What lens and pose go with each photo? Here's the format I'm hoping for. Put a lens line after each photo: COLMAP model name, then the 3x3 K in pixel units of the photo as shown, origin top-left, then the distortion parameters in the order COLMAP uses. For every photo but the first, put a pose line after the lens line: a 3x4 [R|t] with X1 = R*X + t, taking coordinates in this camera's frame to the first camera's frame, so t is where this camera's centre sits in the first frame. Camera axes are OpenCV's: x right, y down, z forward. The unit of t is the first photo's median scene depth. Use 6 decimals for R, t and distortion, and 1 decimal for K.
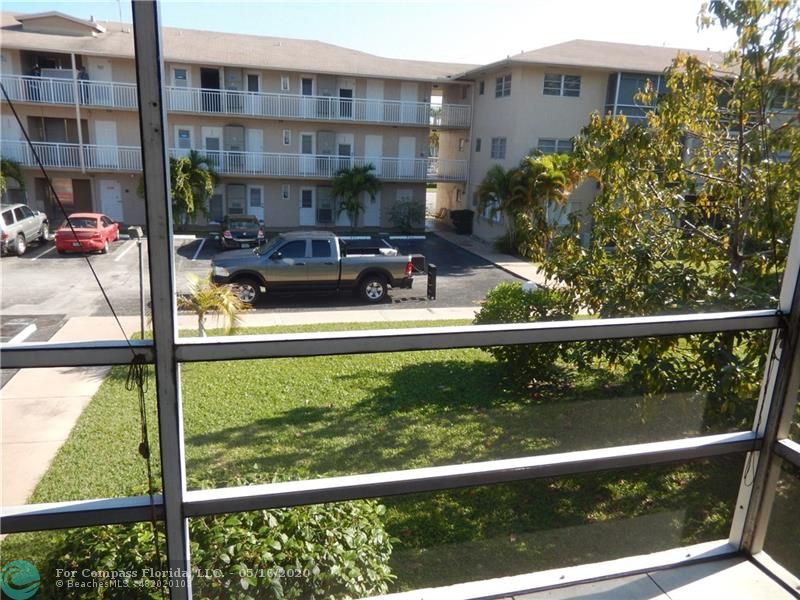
lens RADIAL K [[598.1, 0, 400.1], [0, 598.1, 304.9], [0, 0, 1]] dist [0.000081, 0.009668]
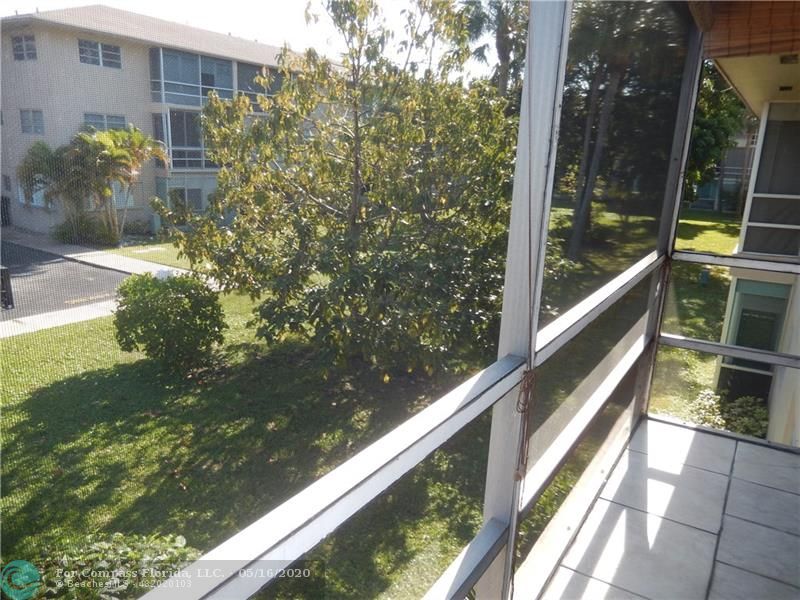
lens RADIAL K [[598.1, 0, 400.1], [0, 598.1, 304.9], [0, 0, 1]] dist [0.000081, 0.009668]
pose [[0.728114, -0.172781, 0.663323, -0.146627], [0.148218, 0.984501, 0.093745, -0.016262], [-0.669240, 0.030059, 0.742438, 0.051954]]
